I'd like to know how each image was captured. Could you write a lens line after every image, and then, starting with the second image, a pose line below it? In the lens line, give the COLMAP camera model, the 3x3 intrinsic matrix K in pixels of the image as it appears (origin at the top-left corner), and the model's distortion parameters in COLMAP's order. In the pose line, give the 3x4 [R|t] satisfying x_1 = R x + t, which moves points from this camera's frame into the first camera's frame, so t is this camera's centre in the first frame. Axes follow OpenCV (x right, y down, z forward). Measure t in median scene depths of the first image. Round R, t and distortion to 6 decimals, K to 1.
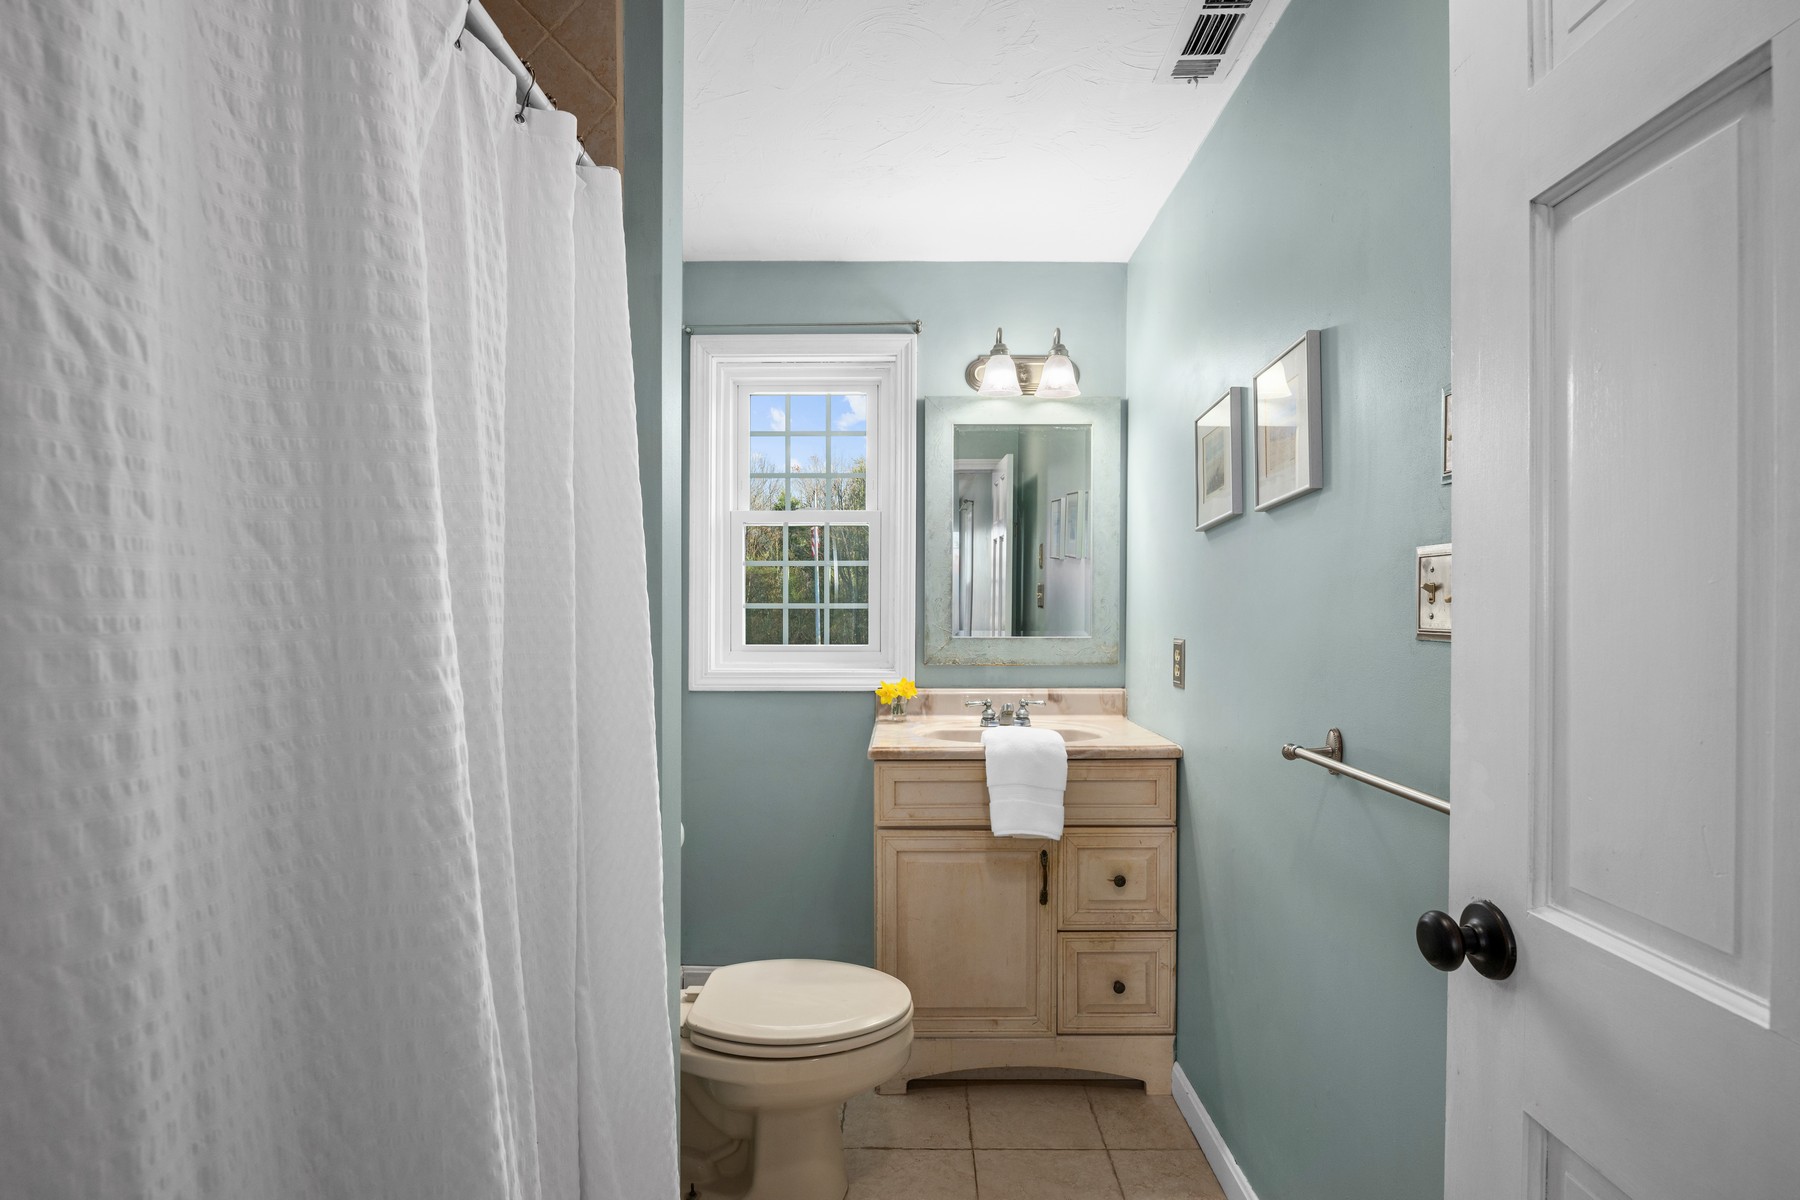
lens RADIAL K [[830.4, 0, 902.5], [0, 830.4, 608.0], [0, 0, 1]] dist [-0.018555, 0.002283]
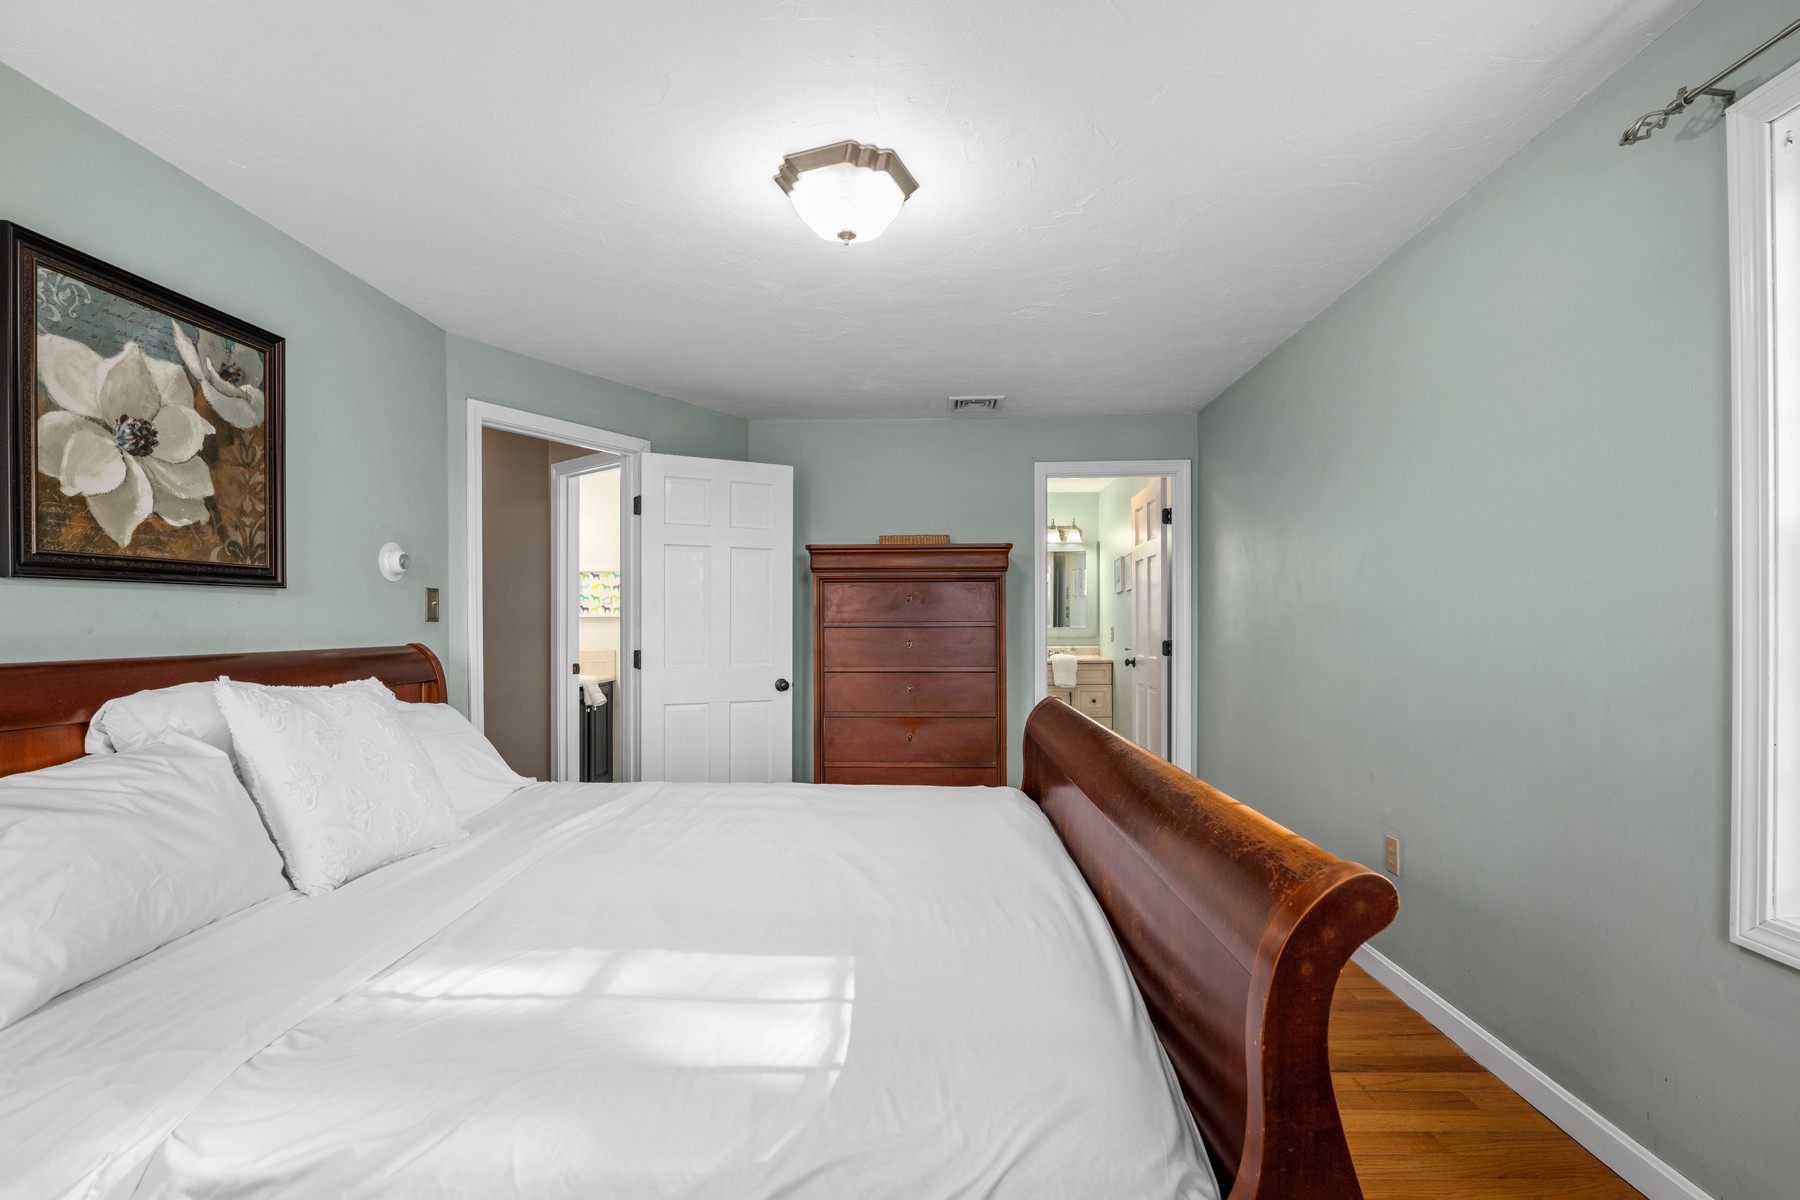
lens RADIAL K [[830.4, 0, 897.5], [0, 830.4, 609.5], [0, 0, 1]] dist [-0.018555, 0.002283]
pose [[0.999491, -0.003661, -0.031676, -0.351042], [0.003217, 0.999896, -0.014059, 0.014083], [0.031724, 0.013949, 0.999399, -1.990322]]
